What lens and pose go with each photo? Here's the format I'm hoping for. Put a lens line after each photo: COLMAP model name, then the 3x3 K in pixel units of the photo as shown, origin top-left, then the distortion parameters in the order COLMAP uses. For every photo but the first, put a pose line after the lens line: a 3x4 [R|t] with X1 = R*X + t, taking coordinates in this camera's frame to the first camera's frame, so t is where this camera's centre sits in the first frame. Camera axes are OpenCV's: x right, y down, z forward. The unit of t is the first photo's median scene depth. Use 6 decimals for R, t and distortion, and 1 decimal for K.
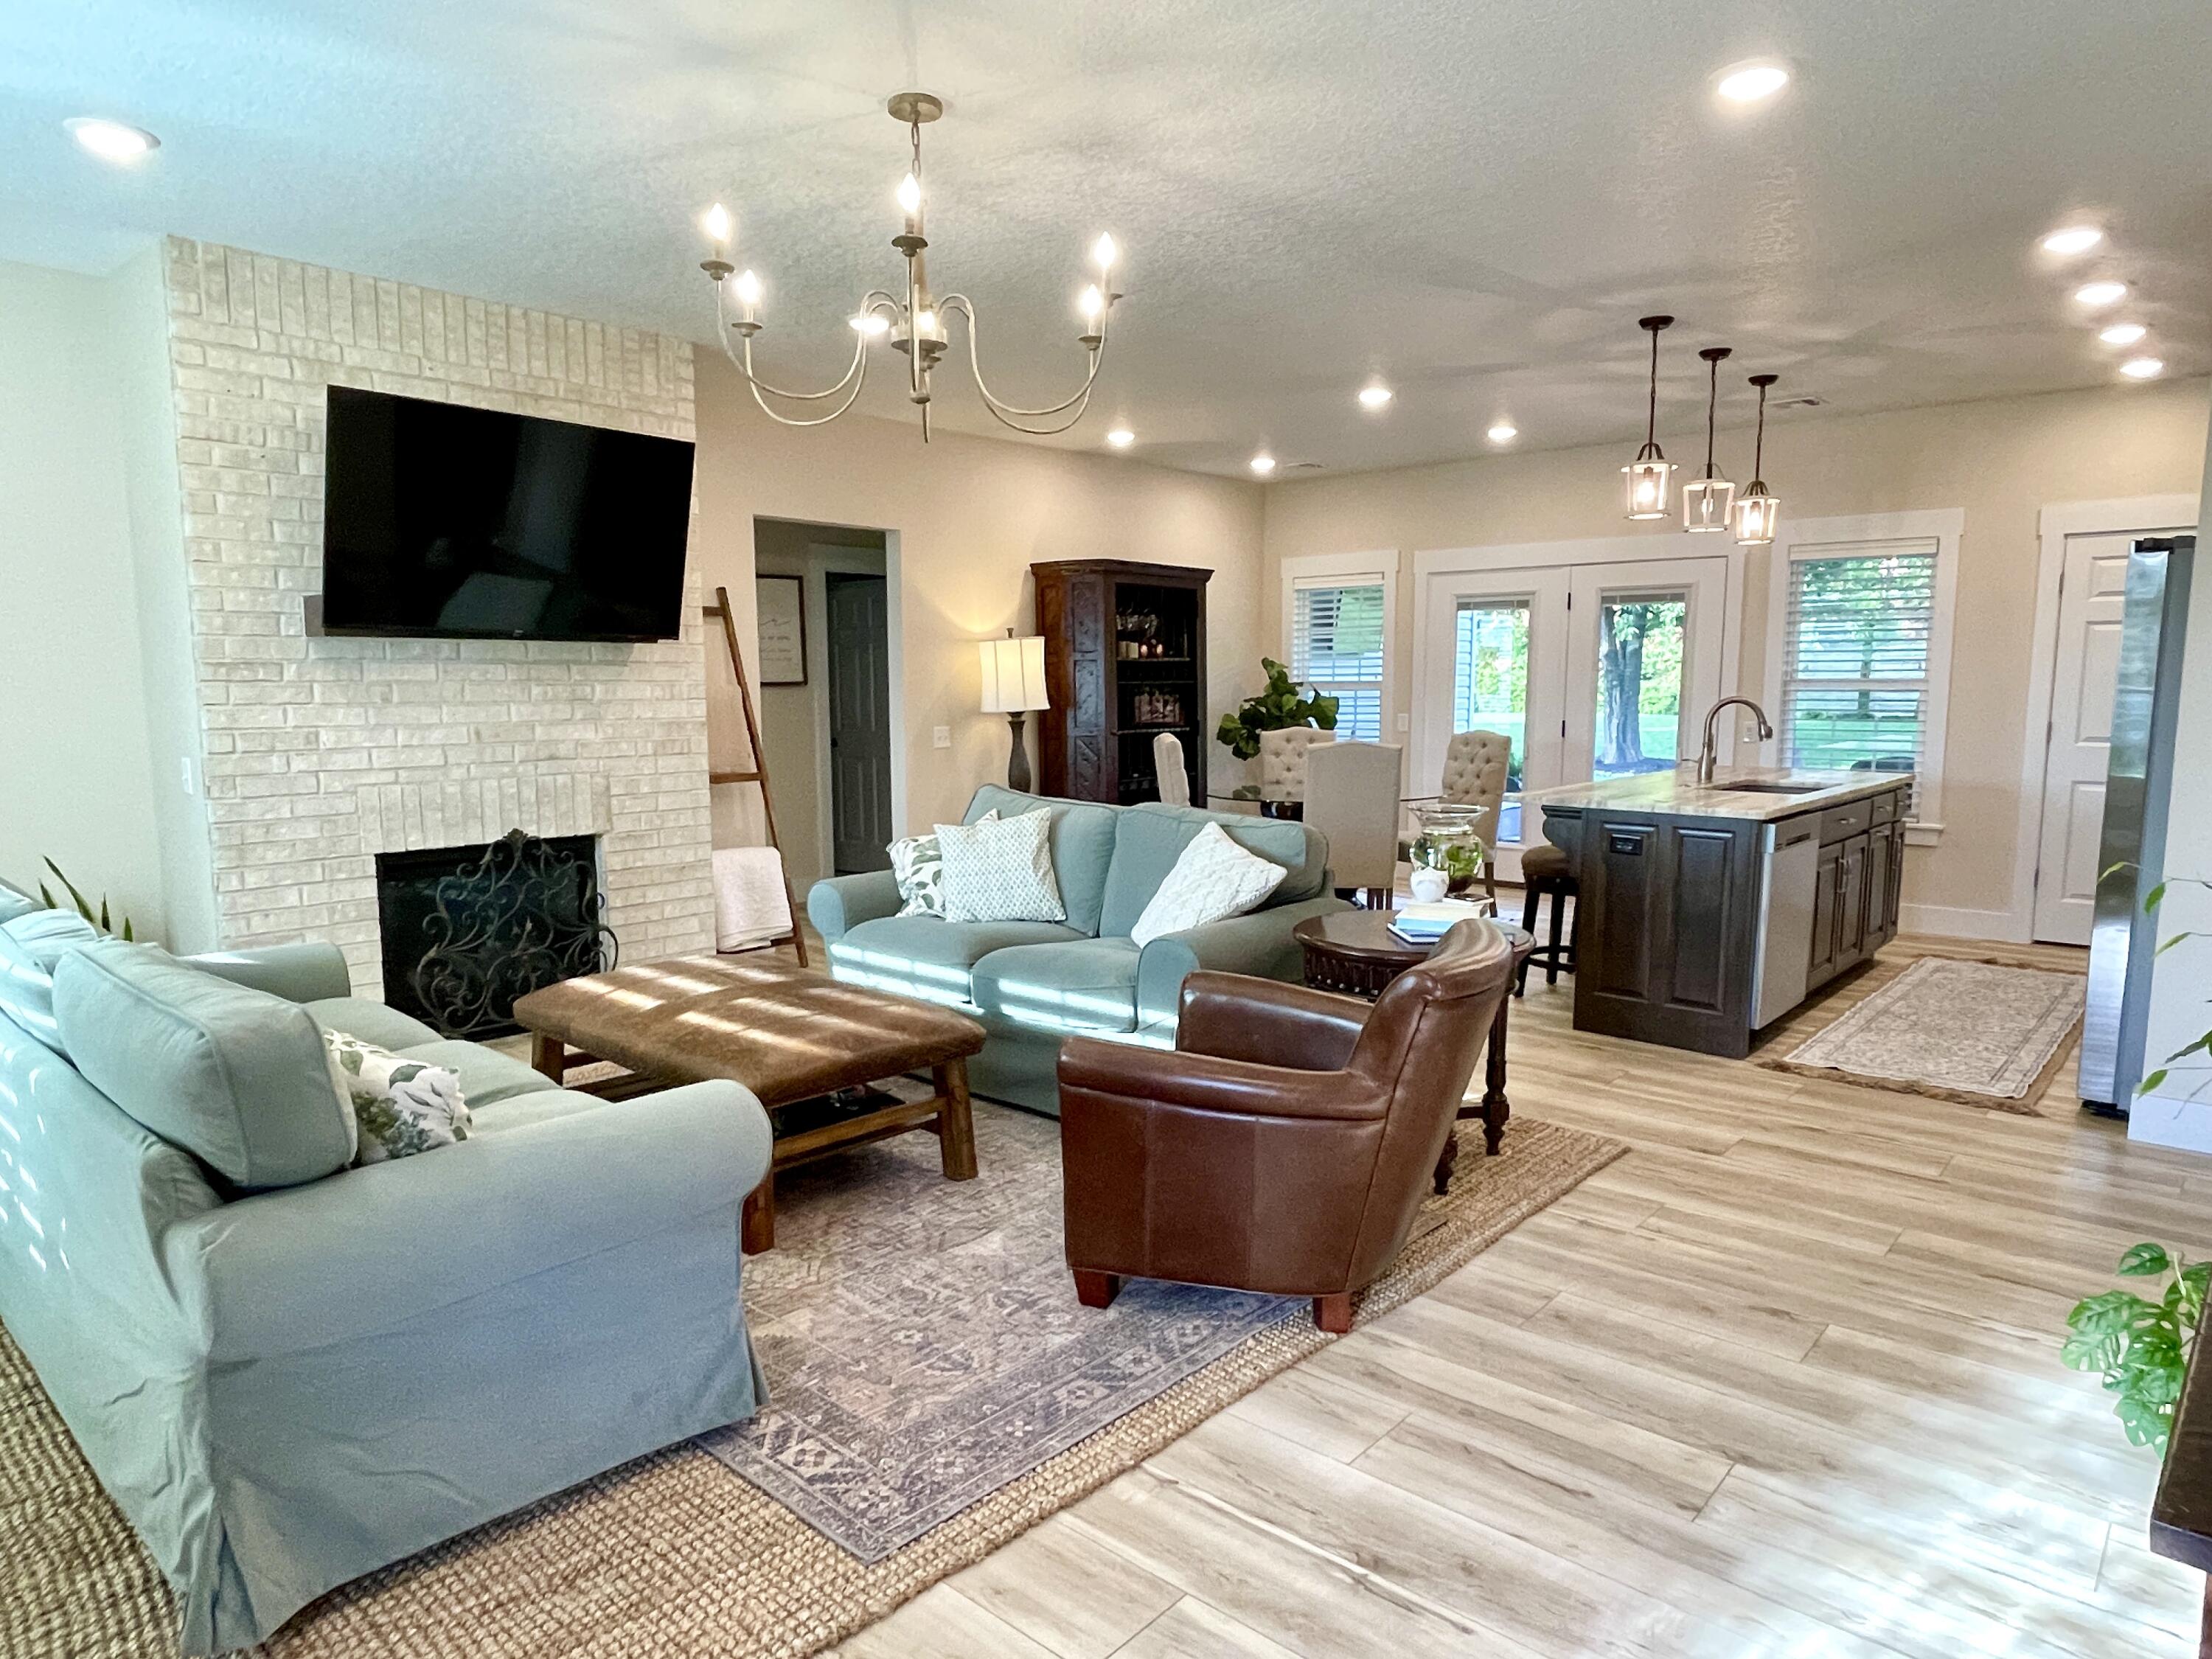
lens RADIAL K [[1347.9, 0, 1087.2], [0, 1347.9, 832.3], [0, 0, 1]] dist [-0.004195, -0.002409]
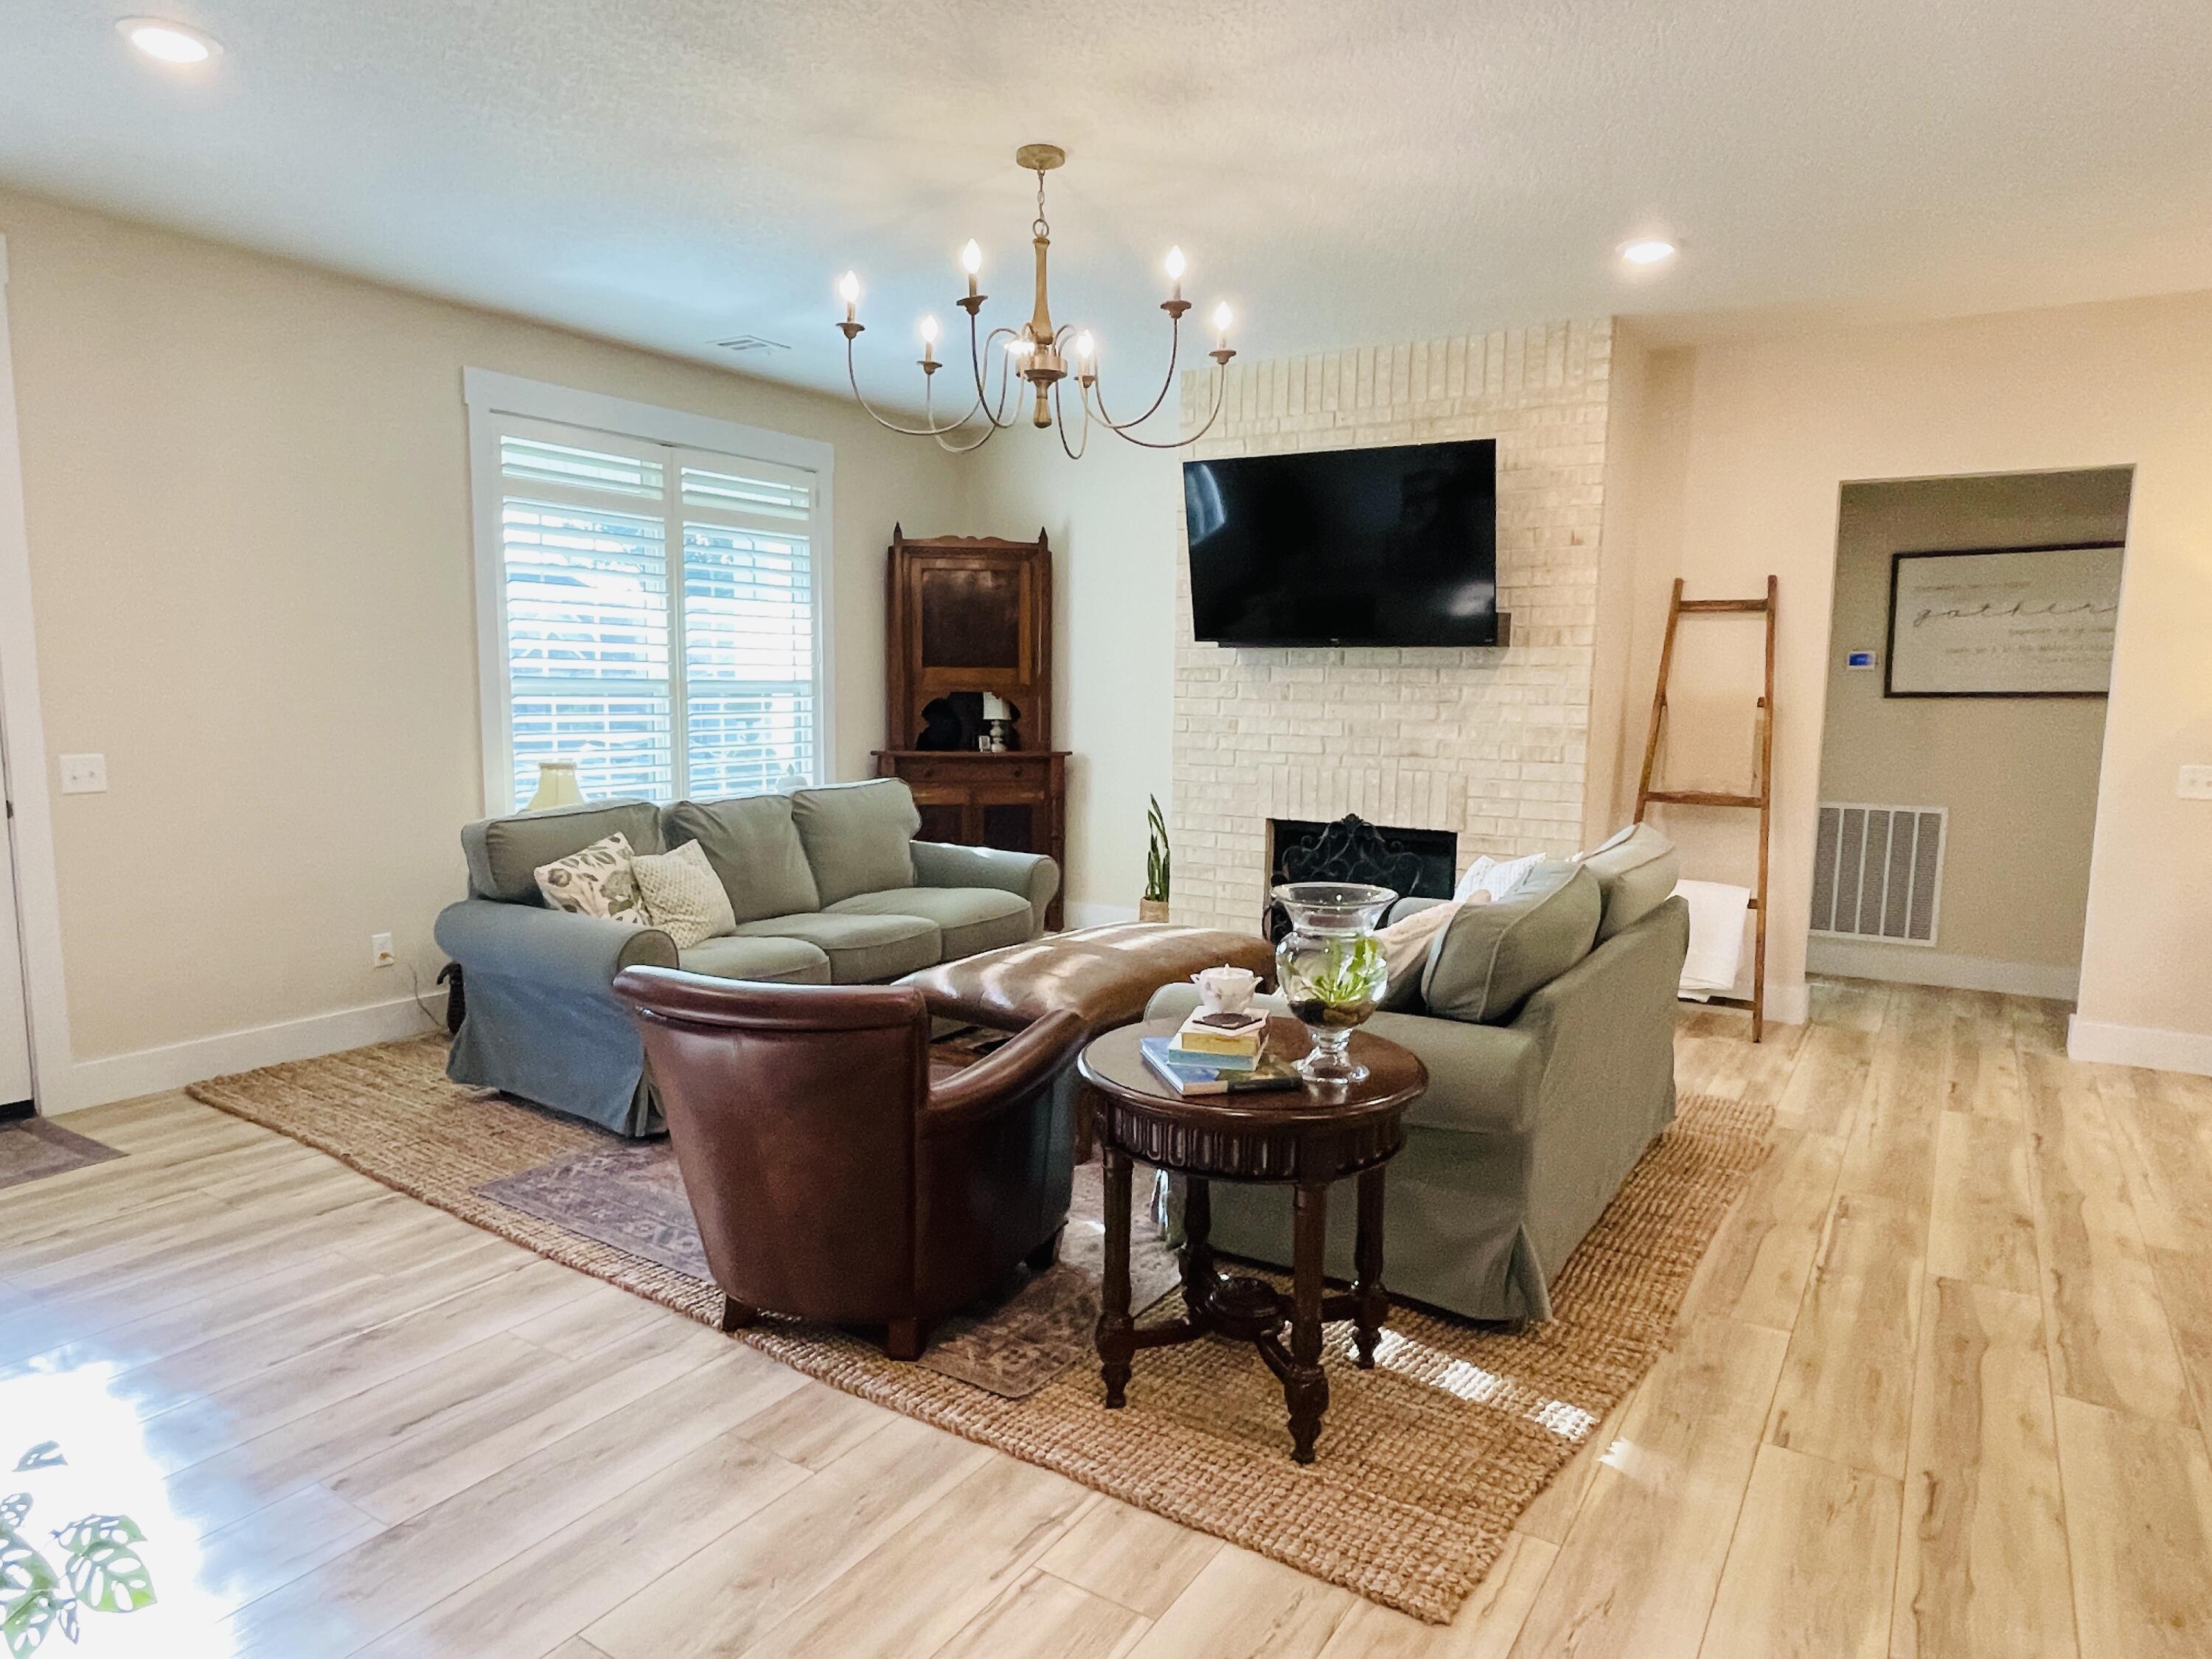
lens RADIAL K [[1347.9, 0, 1096.0], [0, 1347.9, 851.5], [0, 0, 1]] dist [-0.004195, -0.002409]
pose [[0.157036, 0.130932, -0.978875, 0.667649], [-0.119288, 0.986431, 0.112806, -0.074176], [0.980362, 0.099053, 0.170524, 0.603272]]
